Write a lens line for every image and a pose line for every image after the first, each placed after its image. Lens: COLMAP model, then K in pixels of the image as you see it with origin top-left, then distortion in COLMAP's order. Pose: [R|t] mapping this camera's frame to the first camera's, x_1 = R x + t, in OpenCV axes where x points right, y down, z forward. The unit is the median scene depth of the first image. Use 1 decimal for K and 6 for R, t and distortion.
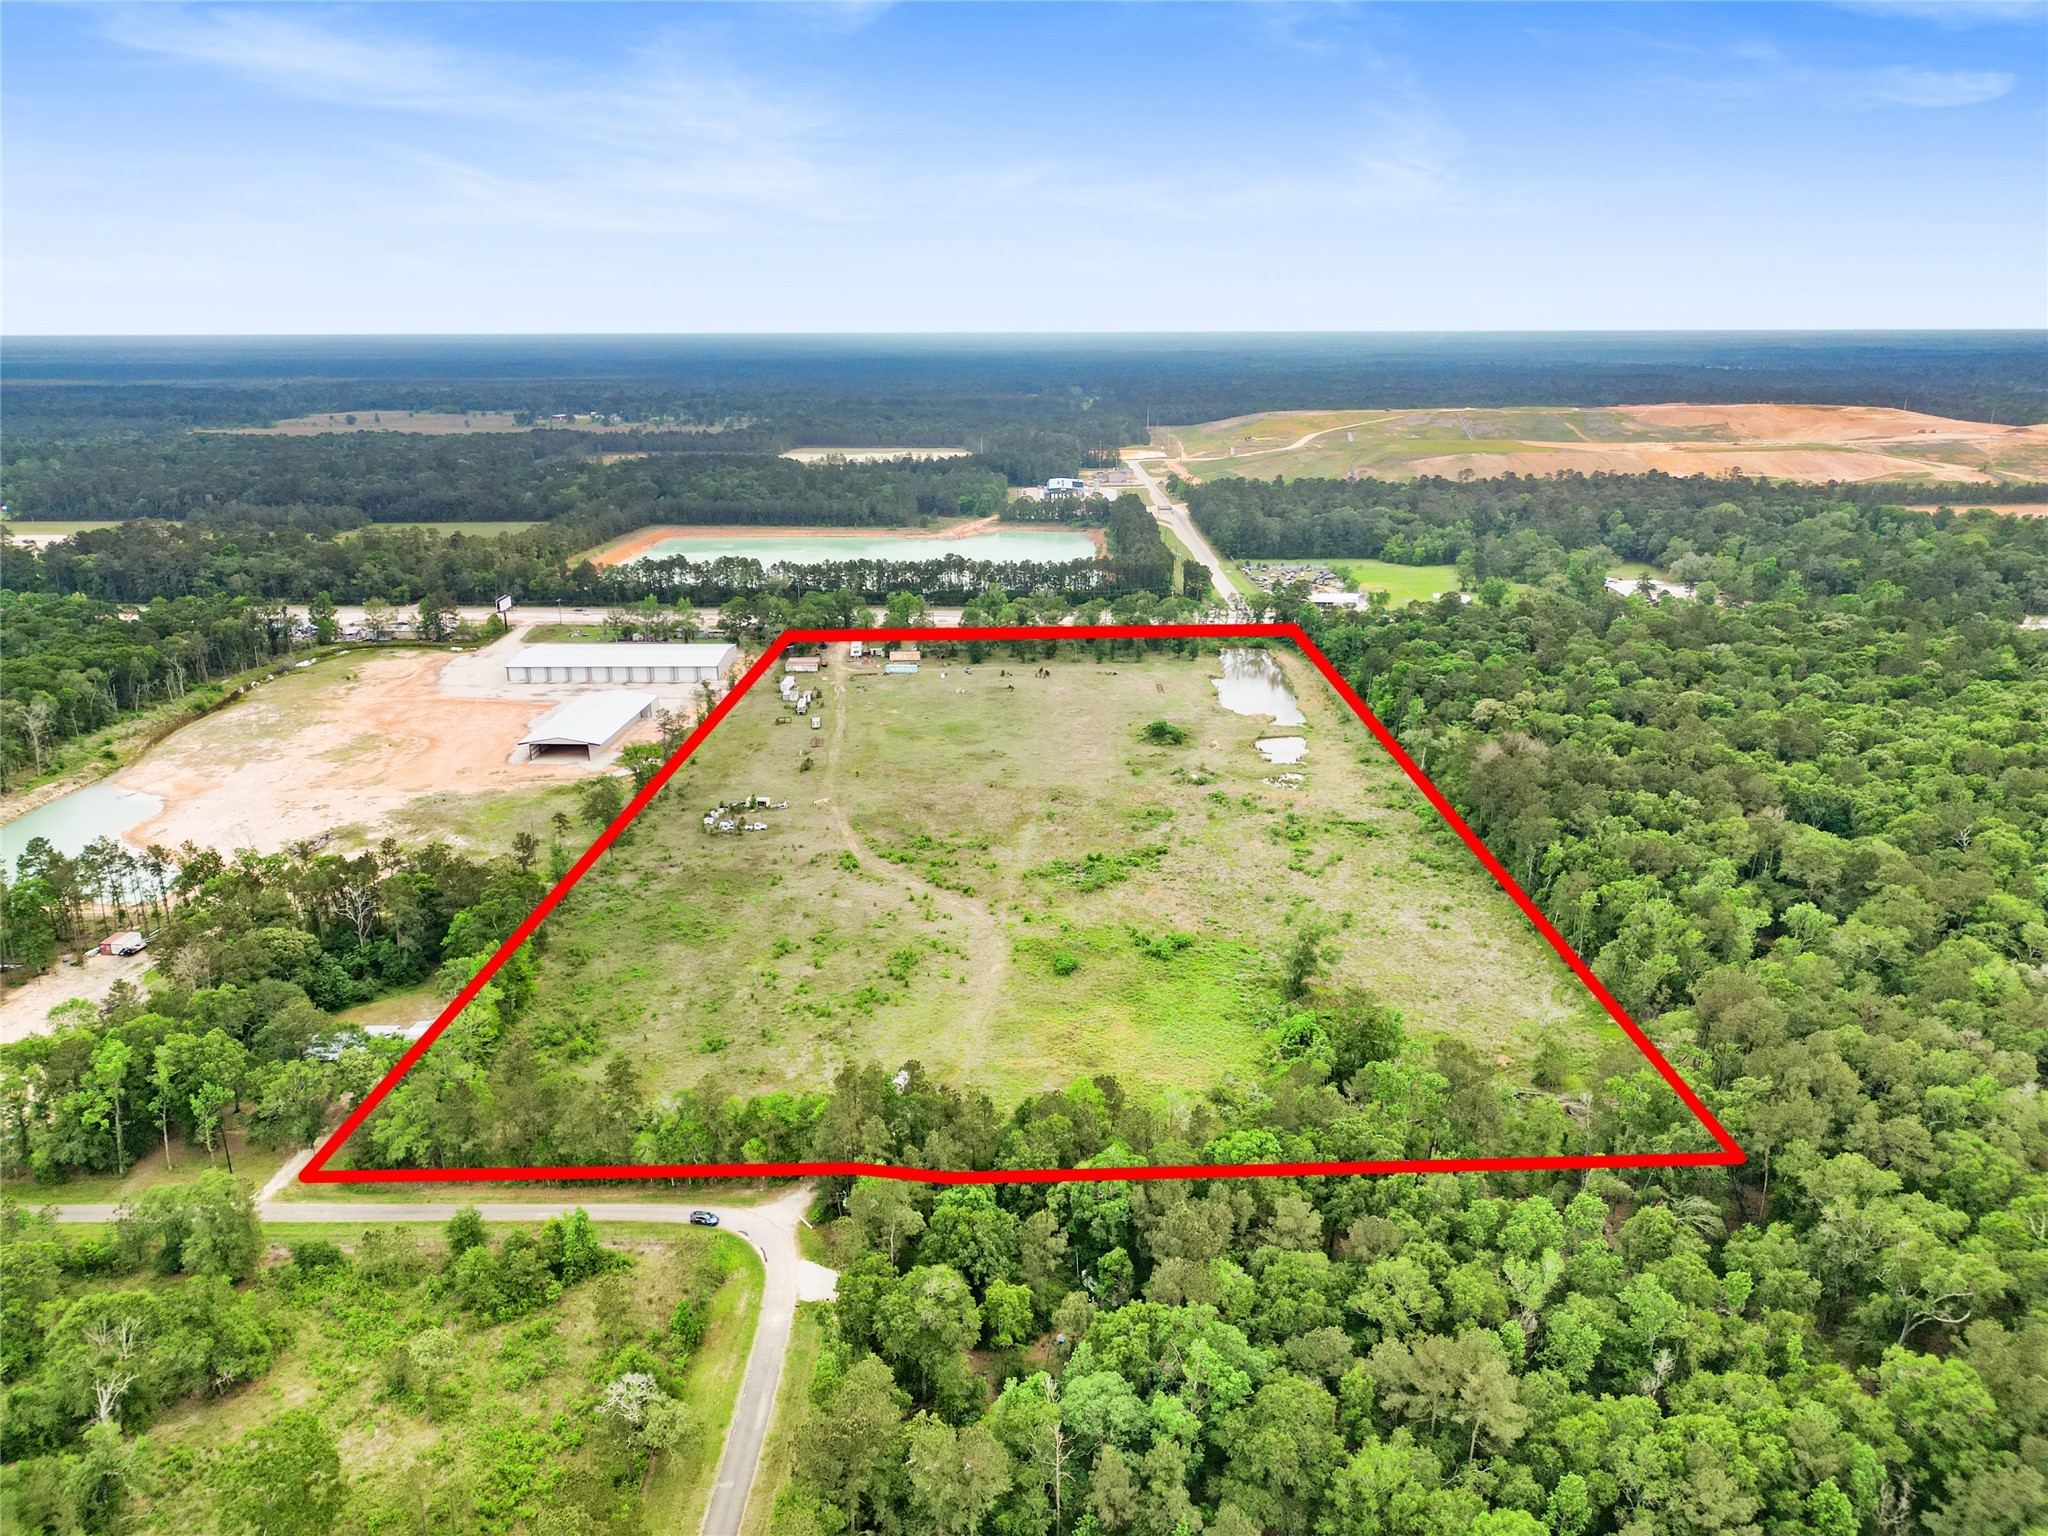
lens RADIAL K [[1430.9, 0, 1030.8], [0, 1430.9, 781.0], [0, 0, 1]] dist [0.052129, -0.037065]
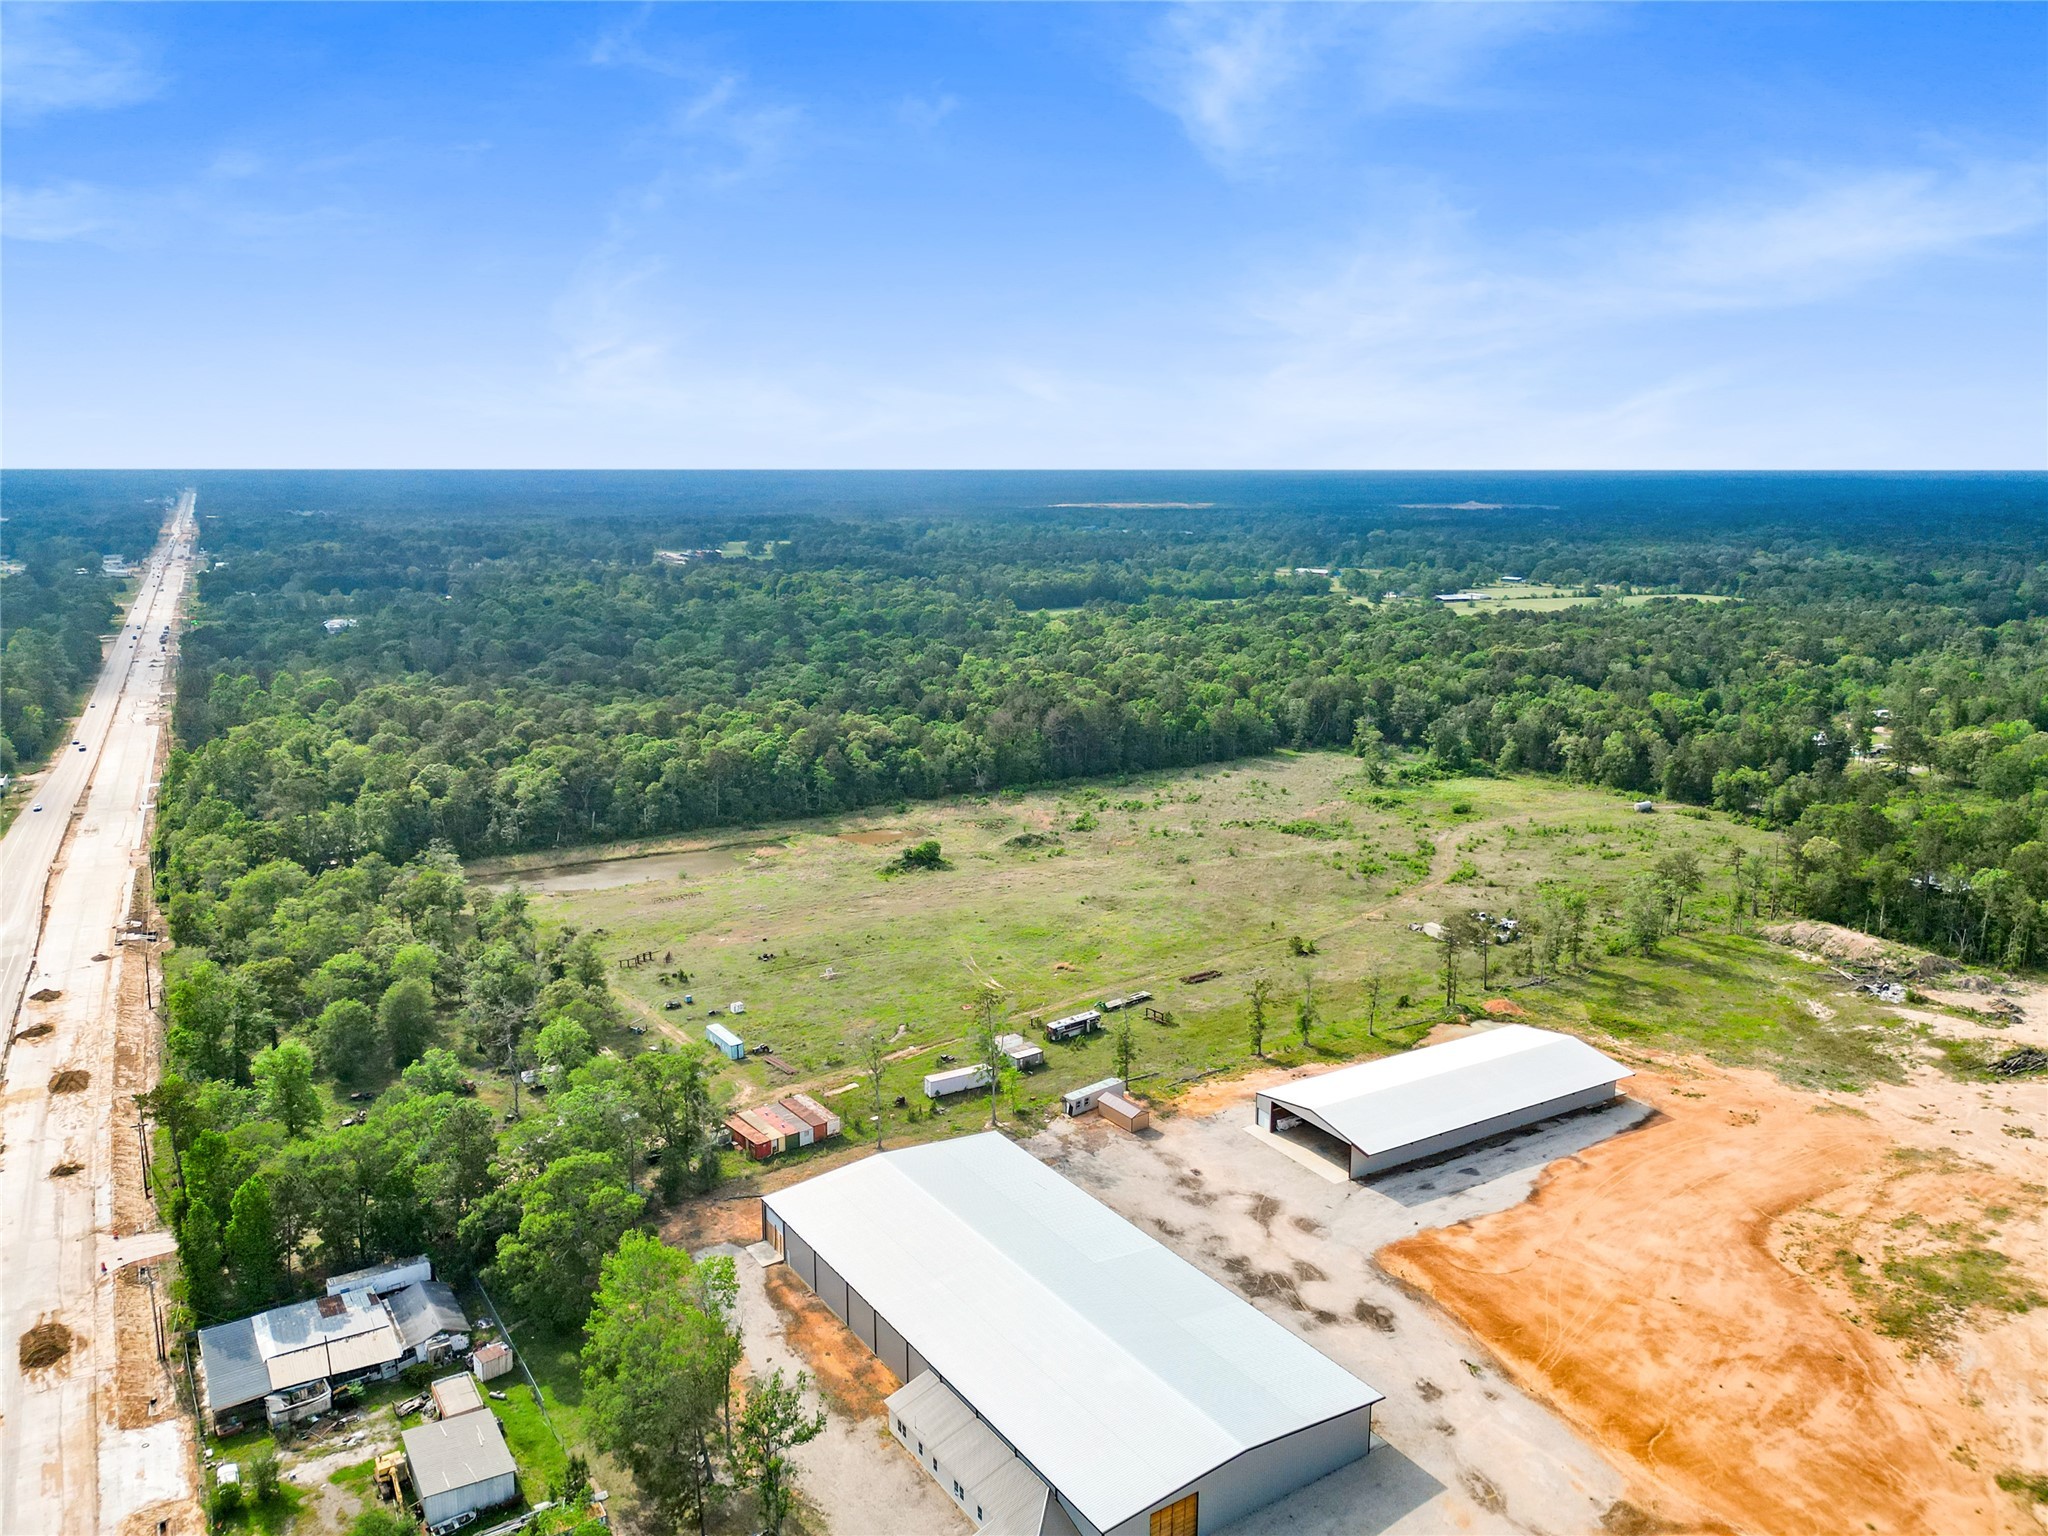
lens RADIAL K [[1490.0, 0, 1027.5], [0, 1490.0, 760.6], [0, 0, 1]] dist [0.046972, -0.031063]
pose [[-0.555547, -0.159752, 0.815994, -0.716059], [0.248328, 0.904703, 0.346187, -0.413678], [-0.793537, 0.394957, -0.462934, 1.485128]]
